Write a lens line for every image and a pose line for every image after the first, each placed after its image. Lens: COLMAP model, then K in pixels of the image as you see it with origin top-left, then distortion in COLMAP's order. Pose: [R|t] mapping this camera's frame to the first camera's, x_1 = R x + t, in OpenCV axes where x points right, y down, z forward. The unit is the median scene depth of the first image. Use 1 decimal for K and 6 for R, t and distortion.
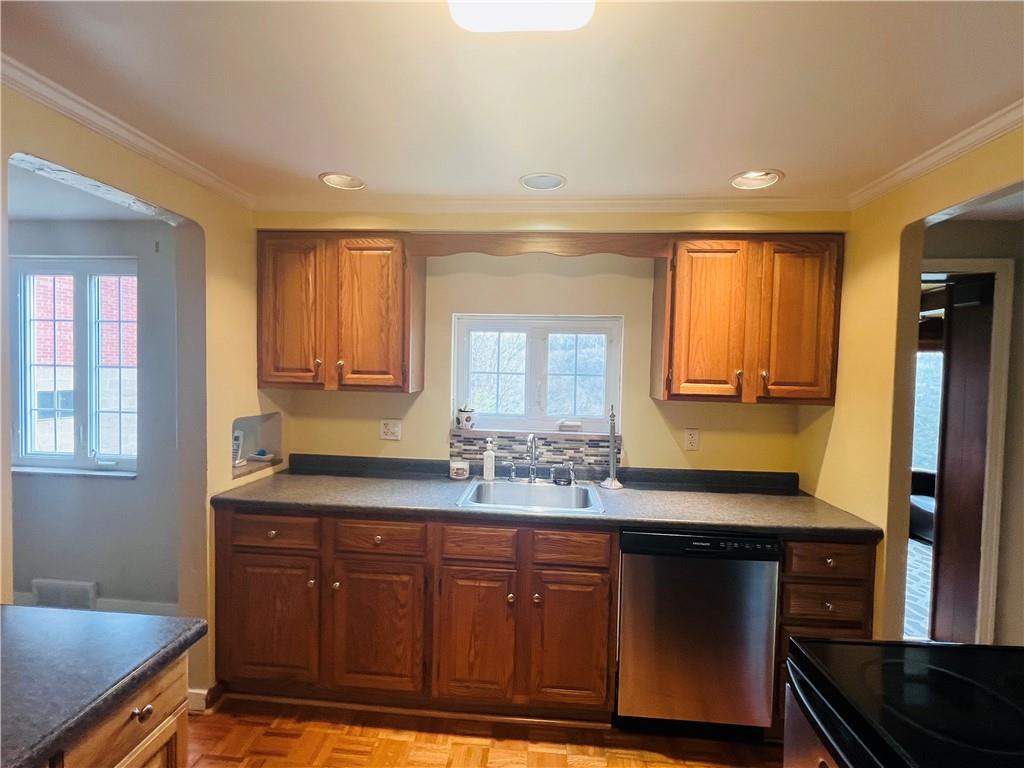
lens RADIAL K [[479.8, 0, 510.4], [0, 479.8, 382.1], [0, 0, 1]] dist [0.003051, 0.000134]
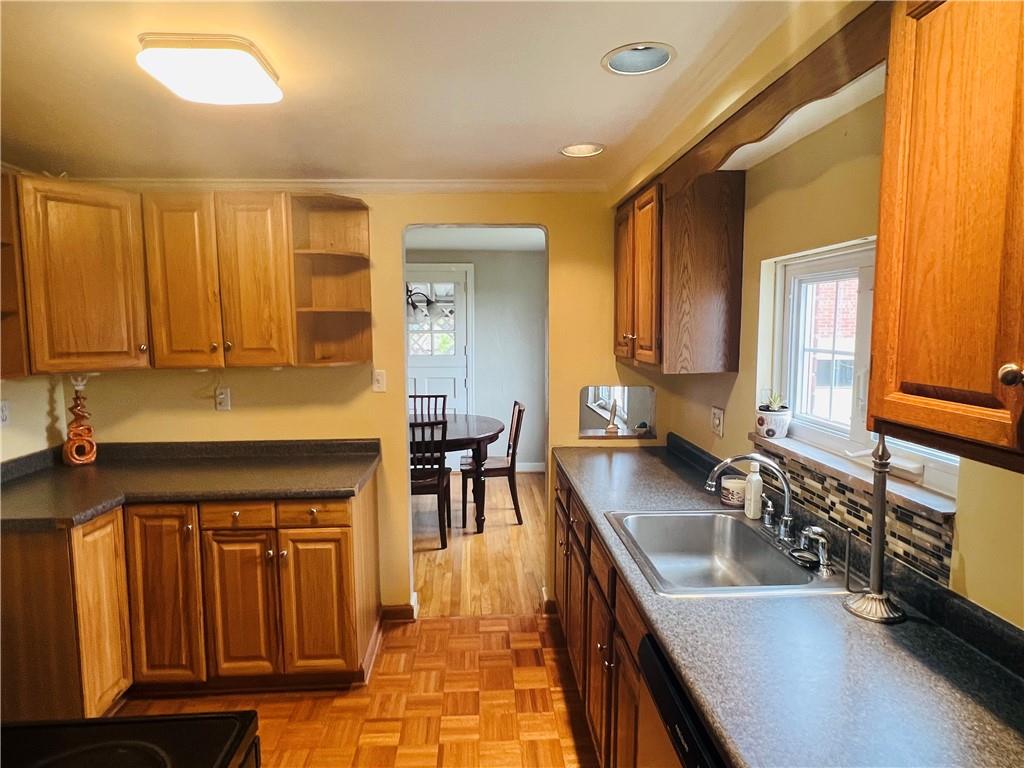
lens RADIAL K [[581.9, 0, 510.9], [0, 581.9, 384.1], [0, 0, 1]] dist [-0.002755, -0.000438]
pose [[0.136555, 0.079351, -0.987449, 0.652807], [-0.023060, 0.996771, 0.076911, -0.027111], [0.990364, 0.012268, 0.137944, 0.556878]]
